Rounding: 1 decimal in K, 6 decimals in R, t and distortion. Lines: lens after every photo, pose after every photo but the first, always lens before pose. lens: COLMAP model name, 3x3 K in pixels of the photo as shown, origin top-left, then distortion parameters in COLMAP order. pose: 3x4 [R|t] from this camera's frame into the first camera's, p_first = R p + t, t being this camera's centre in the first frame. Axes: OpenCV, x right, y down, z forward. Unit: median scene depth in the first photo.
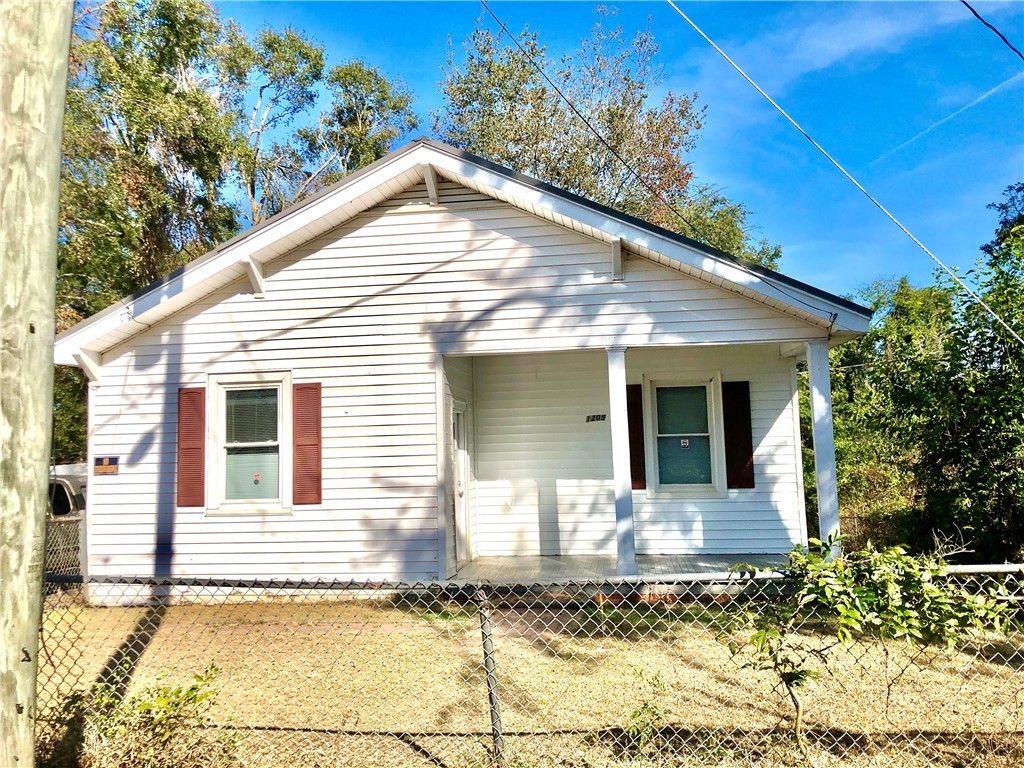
lens RADIAL K [[840.0, 0, 506.5], [0, 840.0, 361.6], [0, 0, 1]] dist [0.018862, -0.042812]
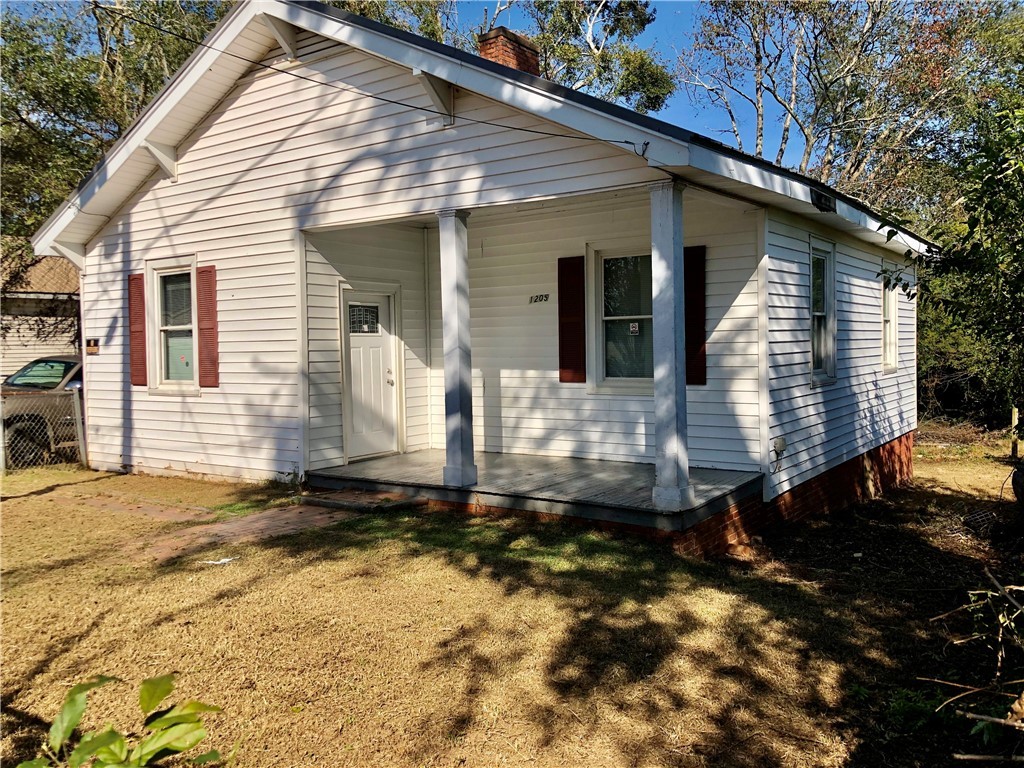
lens RADIAL K [[840.0, 0, 510.6], [0, 840.0, 378.5], [0, 0, 1]] dist [0.018862, -0.042812]
pose [[0.895764, 0.027417, -0.443684, 0.521479], [0.041465, 0.988591, 0.144802, 0.027559], [0.442592, -0.148106, 0.884408, 0.260517]]
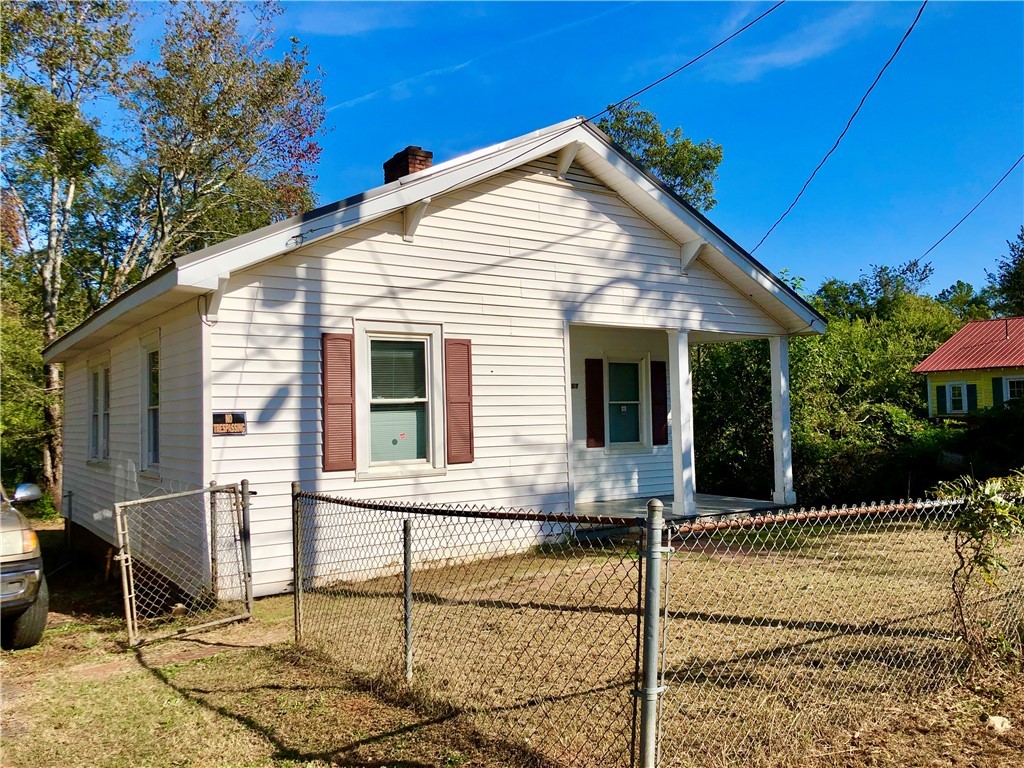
lens RADIAL K [[840.0, 0, 515.0], [0, 840.0, 377.7], [0, 0, 1]] dist [0.018862, -0.042812]
pose [[0.722013, 0.043015, 0.690541, -0.841775], [-0.071181, 0.997388, 0.012296, 0.052937], [-0.688208, -0.058031, 0.723189, 0.256049]]
